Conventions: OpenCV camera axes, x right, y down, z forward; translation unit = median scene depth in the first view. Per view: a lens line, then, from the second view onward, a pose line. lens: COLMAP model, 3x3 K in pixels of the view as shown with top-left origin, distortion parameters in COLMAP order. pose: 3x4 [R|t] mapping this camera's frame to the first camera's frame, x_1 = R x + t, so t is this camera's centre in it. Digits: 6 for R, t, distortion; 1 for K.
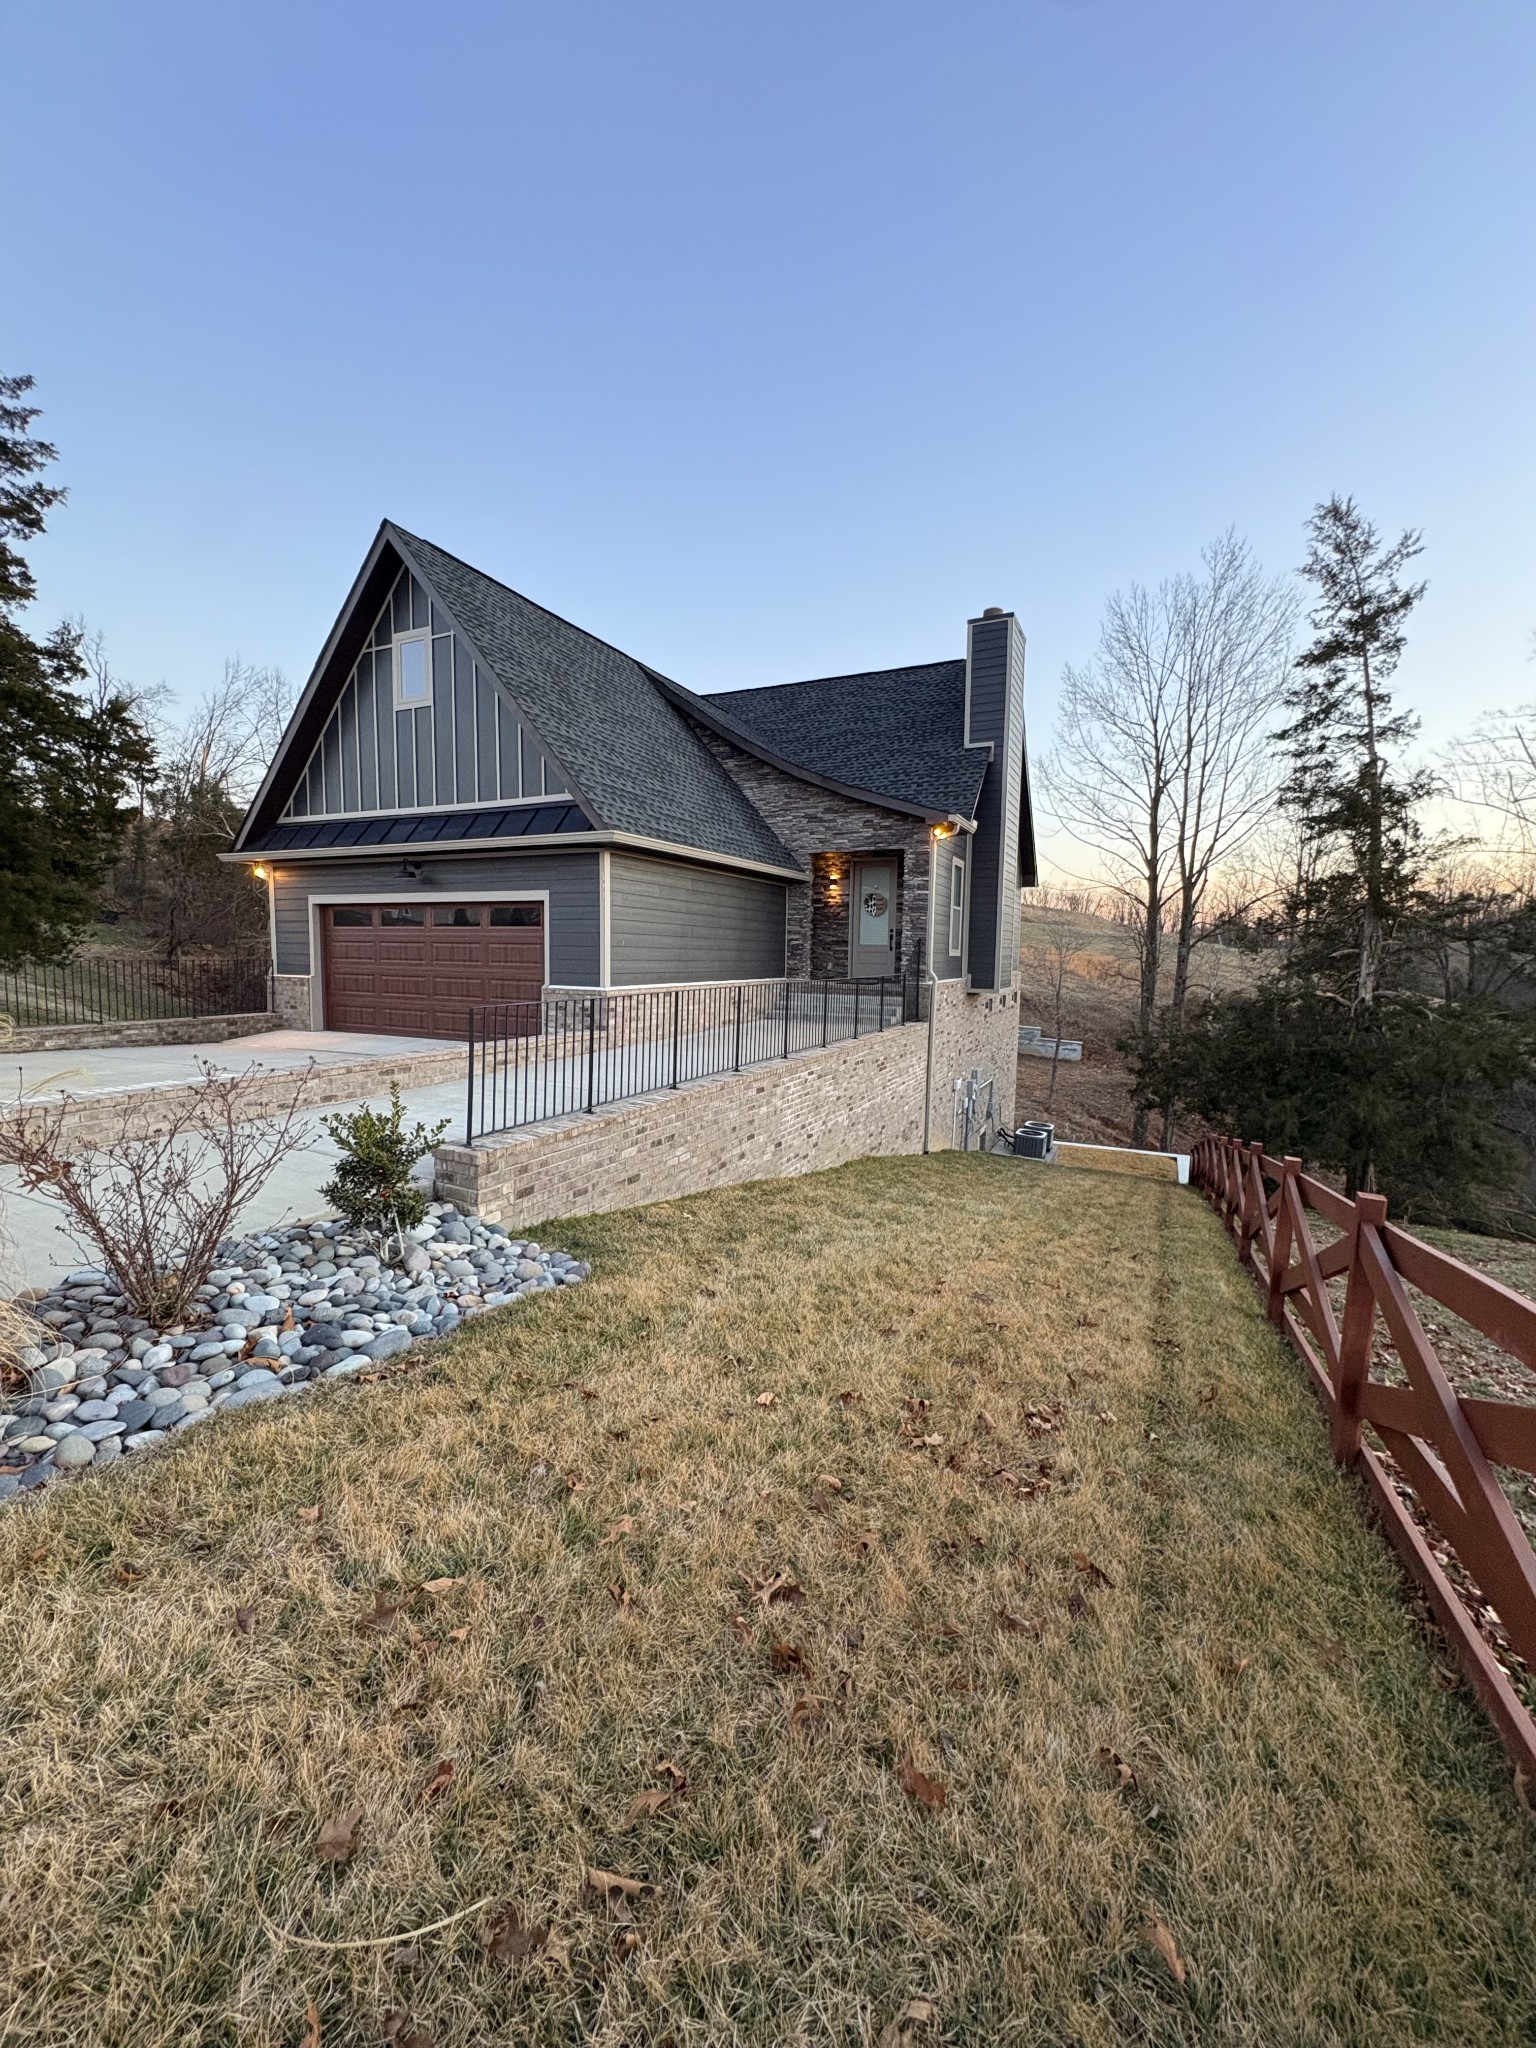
lens RADIAL K [[813.0, 0, 768.0], [0, 813.0, 1024.0], [0, 0, 1]] dist [-0.000104, -0.000016]
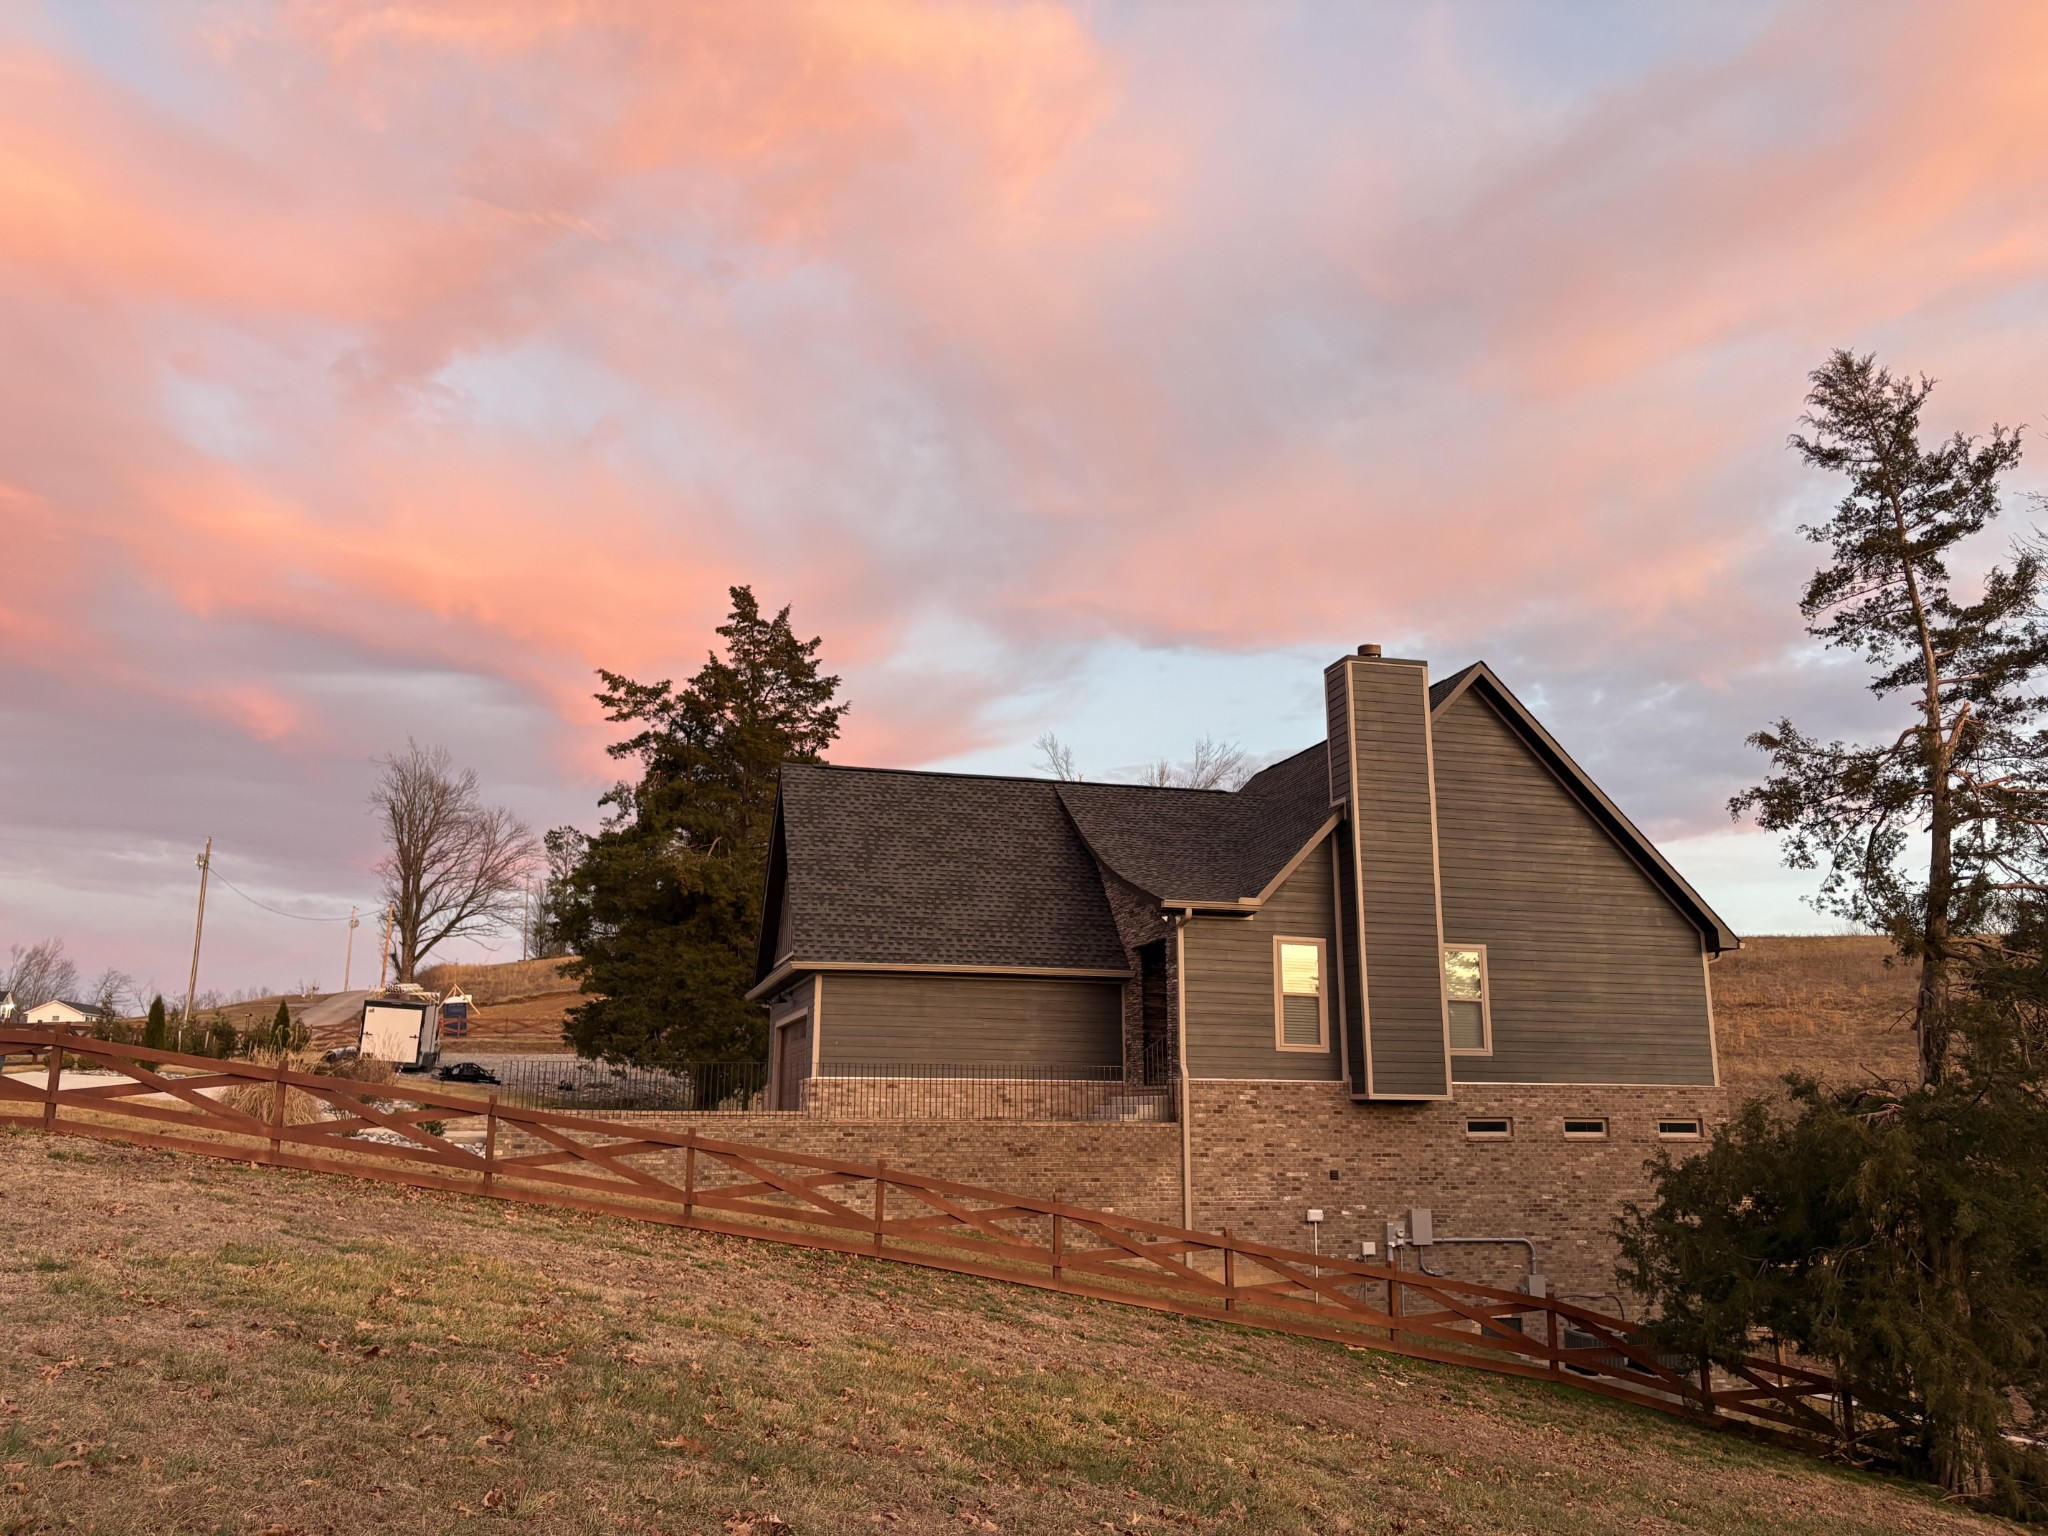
lens RADIAL K [[1610.8, 0, 1024.0], [0, 1610.8, 768.0], [0, 0, 1]] dist [-0.000139, -0.000003]
pose [[0.659166, -0.178710, -0.730454, 1.496427], [-0.060387, 0.955635, -0.288296, 0.158604], [0.749569, 0.234145, 0.619130, -0.383151]]
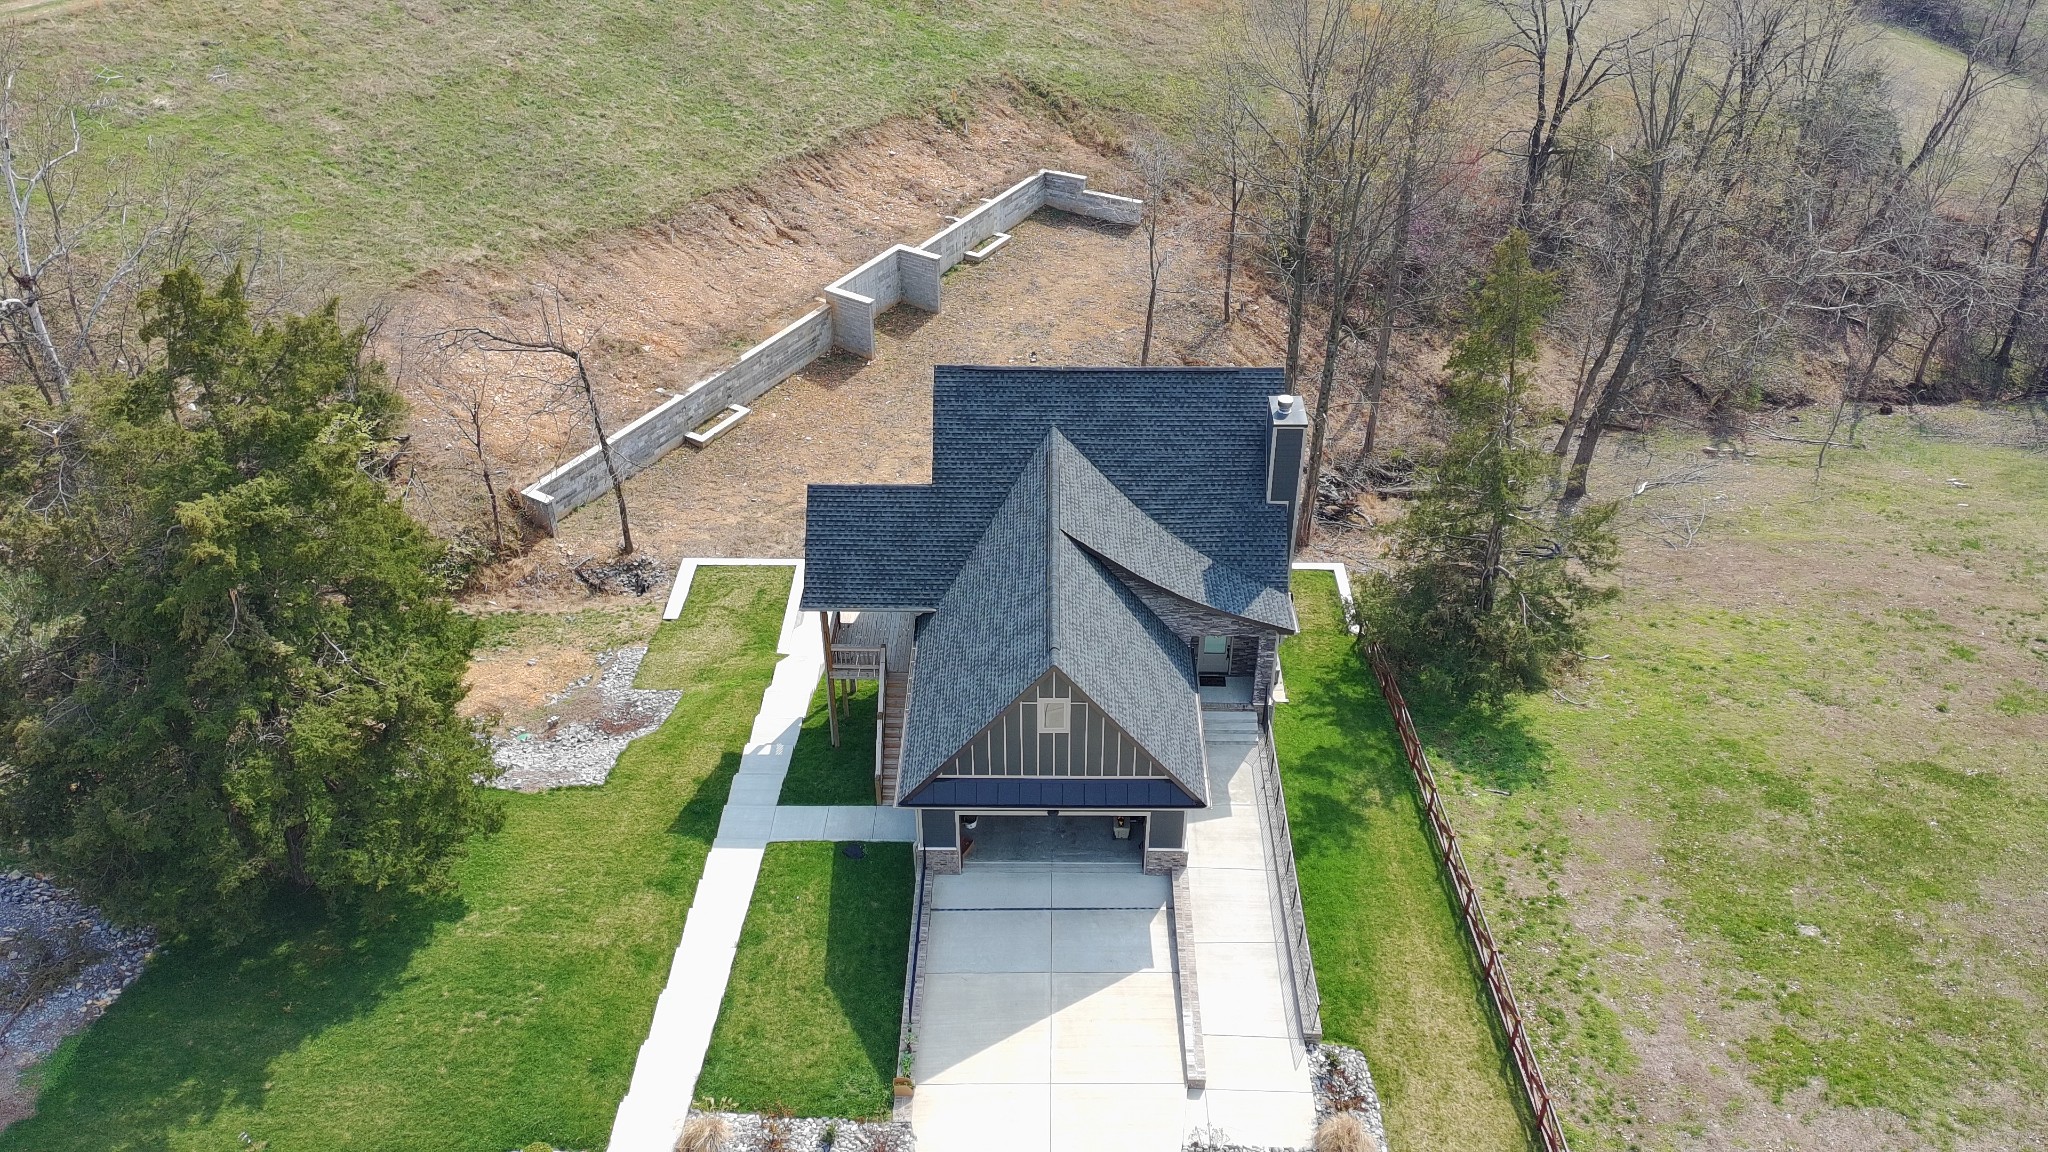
lens RADIAL K [[1601.3, 0, 1024.0], [0, 1601.3, 576.0], [0, 0, 1]] dist [-0.006208, -0.002141]
pose [[0.907981, -0.261763, 0.327186, -1.184759], [0.057268, 0.851051, 0.521951, -1.901456], [-0.415079, -0.455184, 0.787729, -1.132274]]
